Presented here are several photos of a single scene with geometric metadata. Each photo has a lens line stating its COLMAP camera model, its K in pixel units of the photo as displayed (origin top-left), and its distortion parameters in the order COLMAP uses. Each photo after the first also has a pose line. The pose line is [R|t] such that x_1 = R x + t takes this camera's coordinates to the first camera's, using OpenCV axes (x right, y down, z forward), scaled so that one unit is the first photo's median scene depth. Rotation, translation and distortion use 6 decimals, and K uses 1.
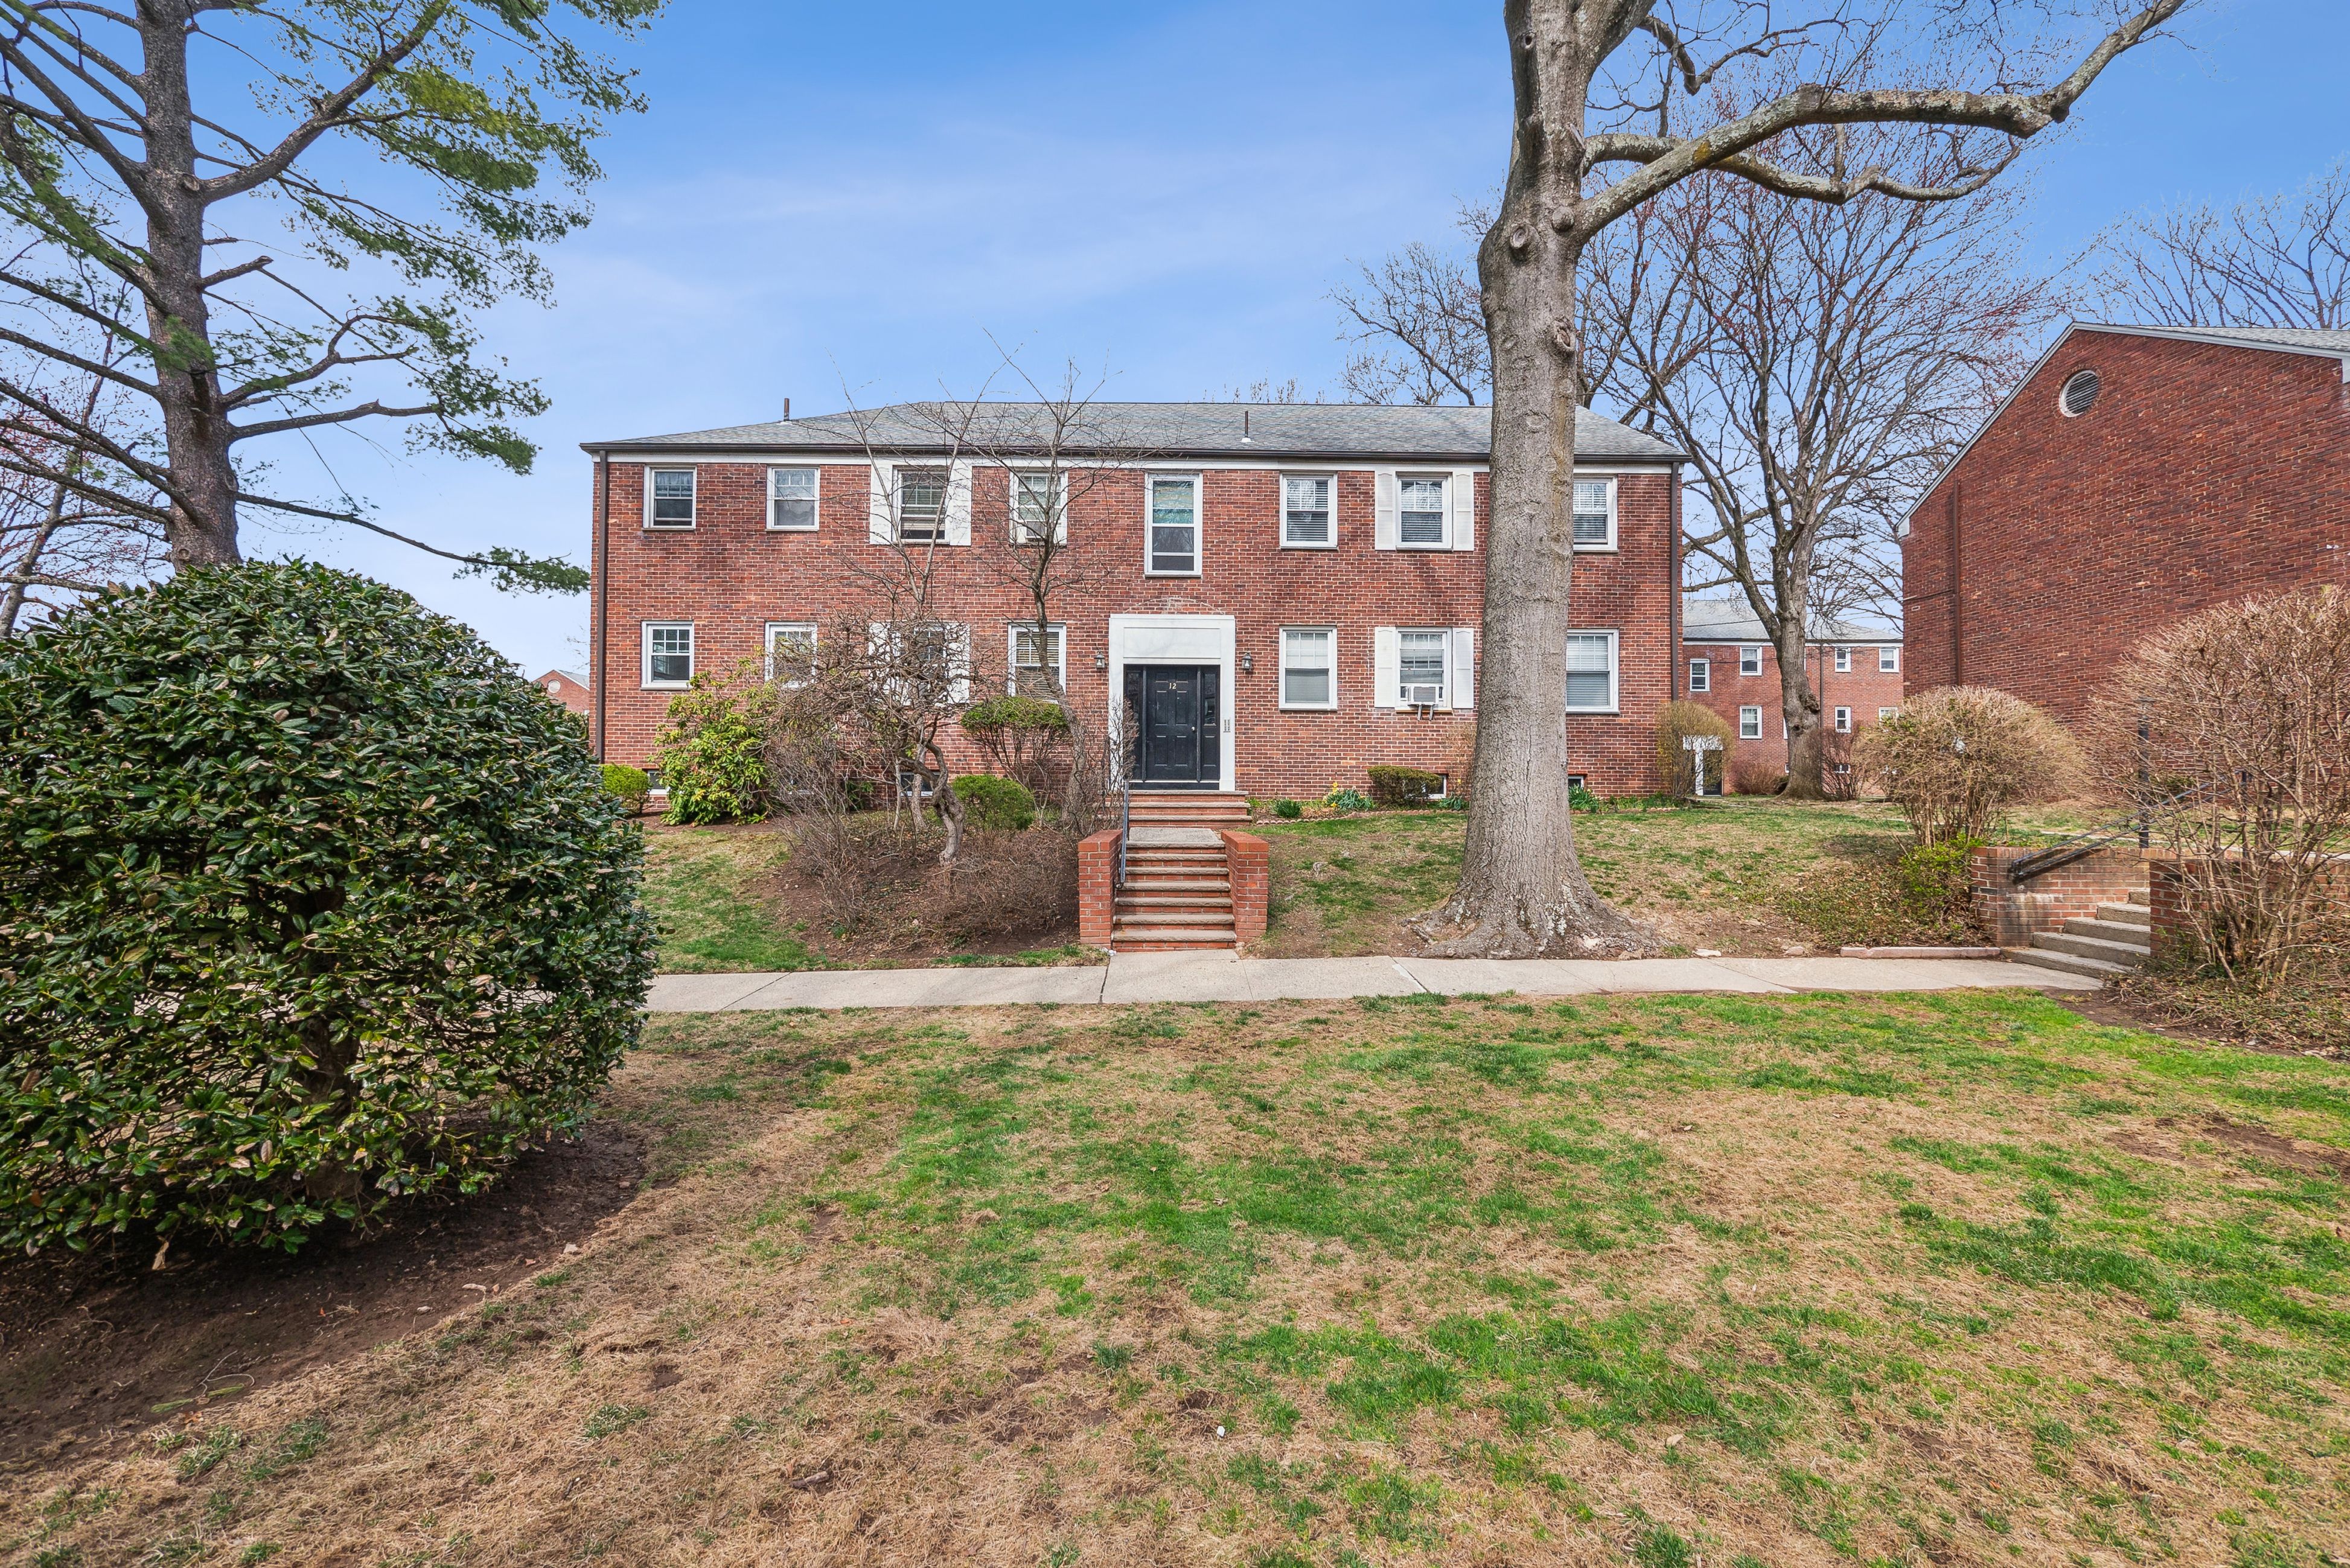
lens RADIAL K [[974.3, 0, 1175.7], [0, 974.3, 781.3], [0, 0, 1]] dist [-0.008162, -0.001055]
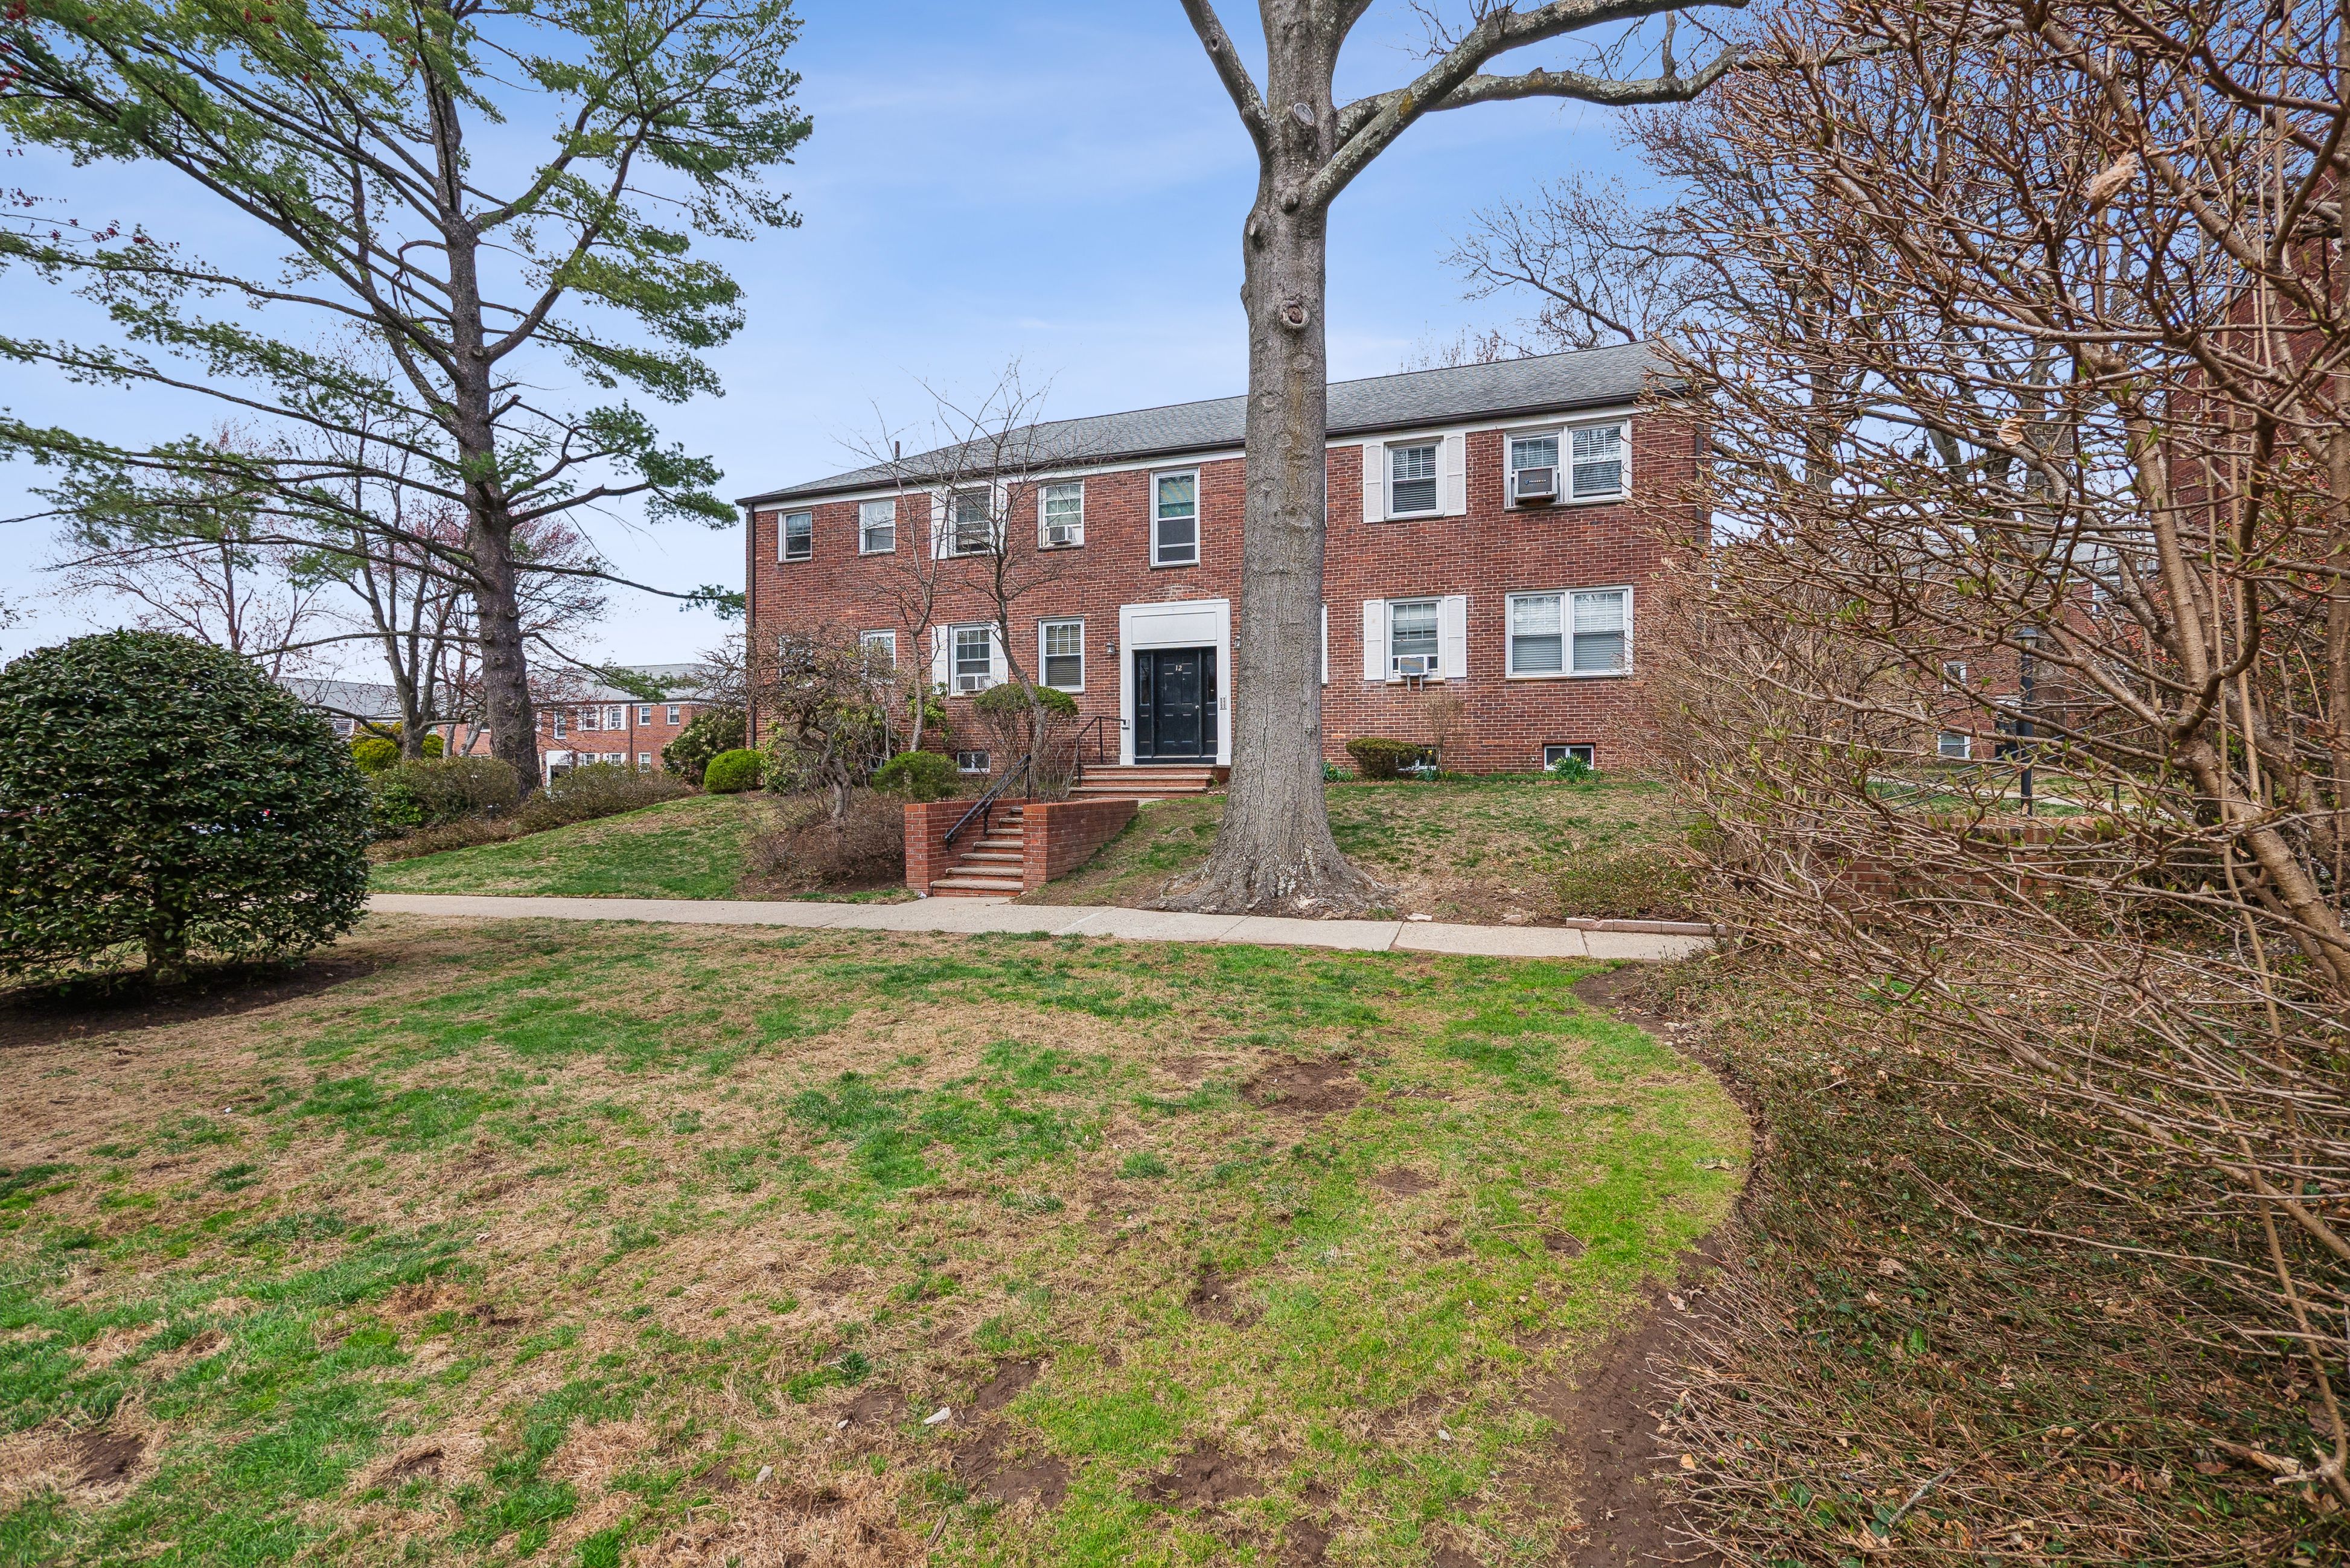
lens RADIAL K [[974.3, 0, 1200.5], [0, 974.3, 783.5], [0, 0, 1]] dist [-0.008162, -0.001055]
pose [[0.939883, -0.004957, -0.341460, 0.393536], [0.011297, 0.999799, 0.016584, 0.012010], [0.341309, -0.019445, 0.939750, -0.006245]]
